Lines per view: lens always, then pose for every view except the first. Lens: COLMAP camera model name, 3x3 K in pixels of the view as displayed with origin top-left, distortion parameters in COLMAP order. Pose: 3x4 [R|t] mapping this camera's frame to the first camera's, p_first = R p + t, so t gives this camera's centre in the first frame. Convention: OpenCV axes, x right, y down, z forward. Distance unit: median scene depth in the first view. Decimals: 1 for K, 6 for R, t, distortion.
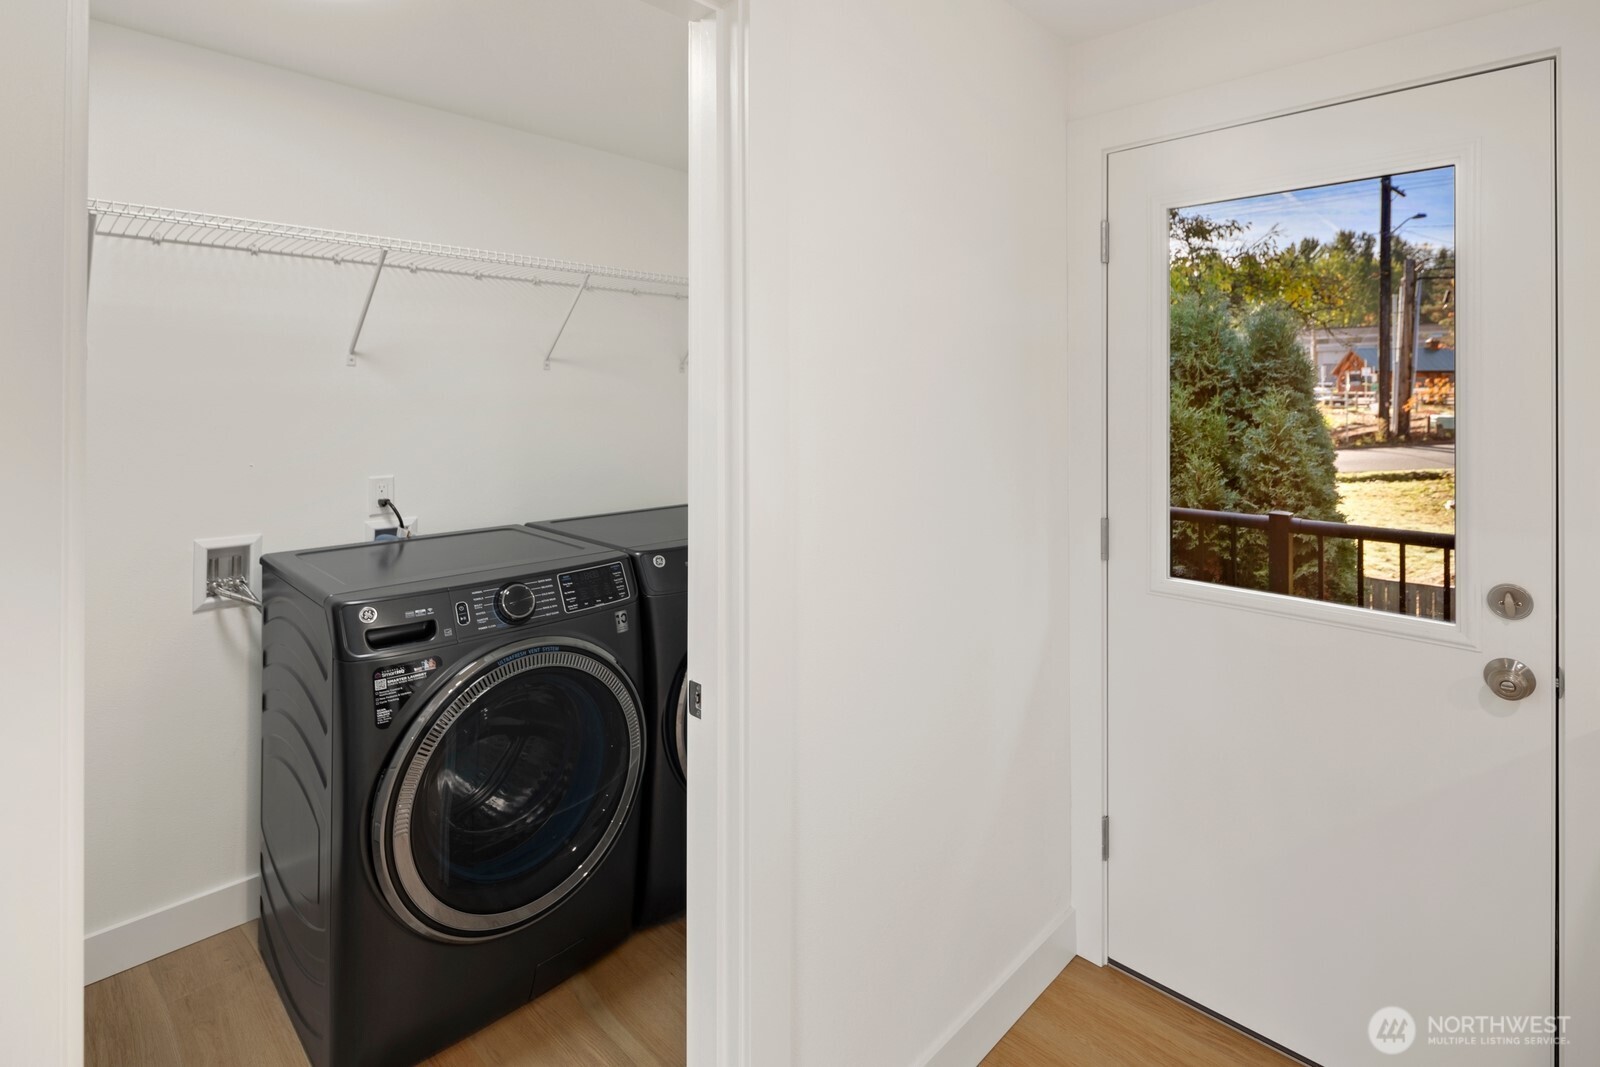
lens RADIAL K [[789.3, 0, 800.3], [0, 789.3, 394.1], [0, 0, 1]] dist [0.000319, -0.000220]
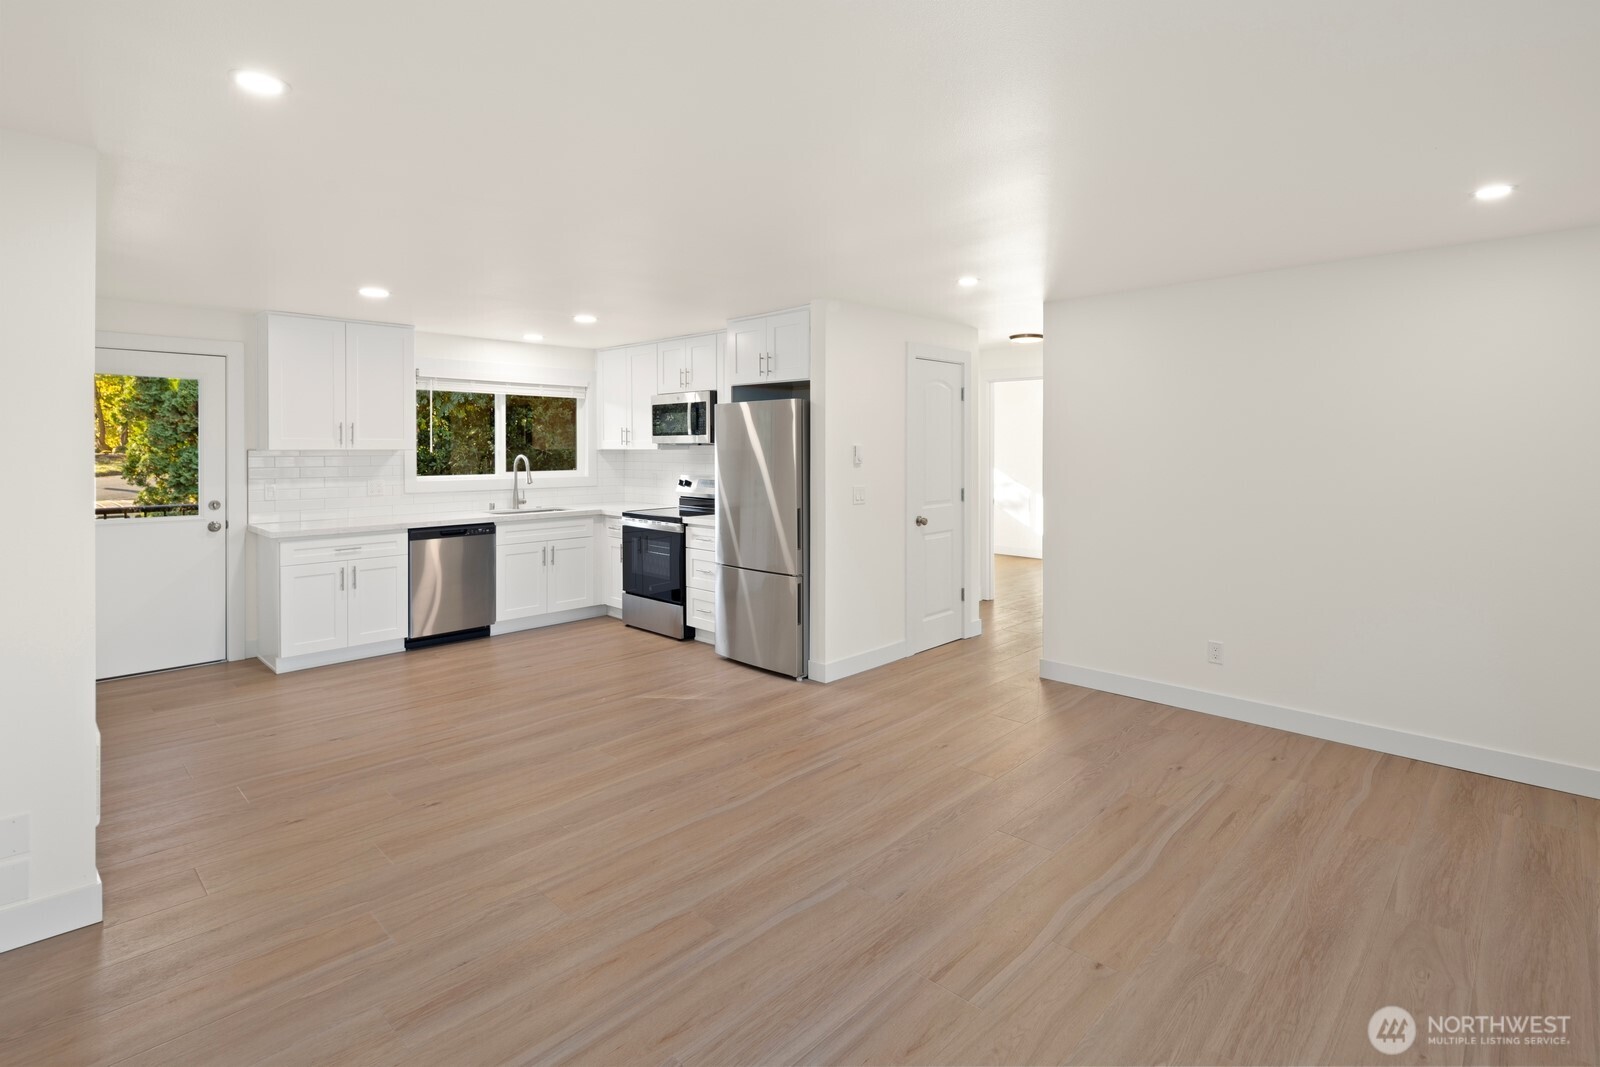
lens RADIAL K [[782.5, 0, 796.4], [0, 782.5, 454.4], [0, 0, 1]] dist [0.001595, -0.000308]
pose [[-0.009375, -0.010721, 0.999899, -1.081426], [-0.004706, 0.999932, 0.010678, -0.007928], [-0.999945, -0.004605, -0.009425, -0.650229]]
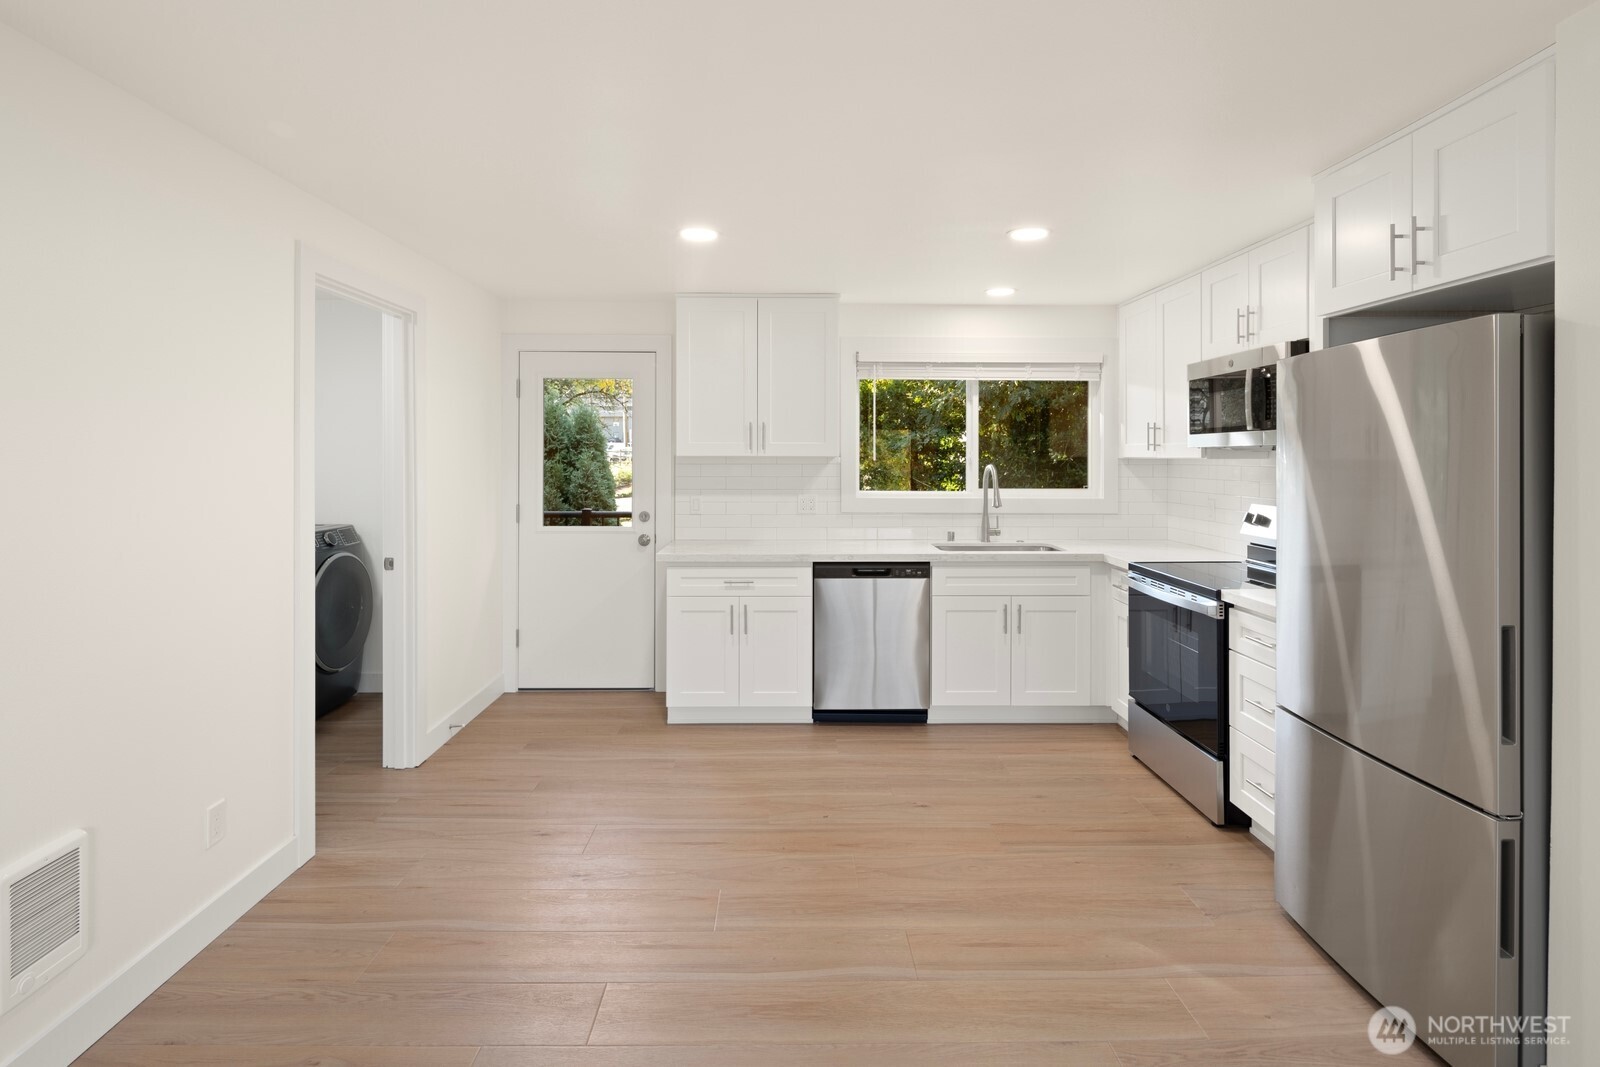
lens RADIAL K [[782.5, 0, 796.4], [0, 782.5, 454.4], [0, 0, 1]] dist [0.001595, -0.000308]
pose [[0.703610, 0.002048, 0.710584, -0.386527], [-0.005466, 0.999982, 0.002531, -0.003007], [-0.710566, -0.005665, 0.703608, -0.693970]]
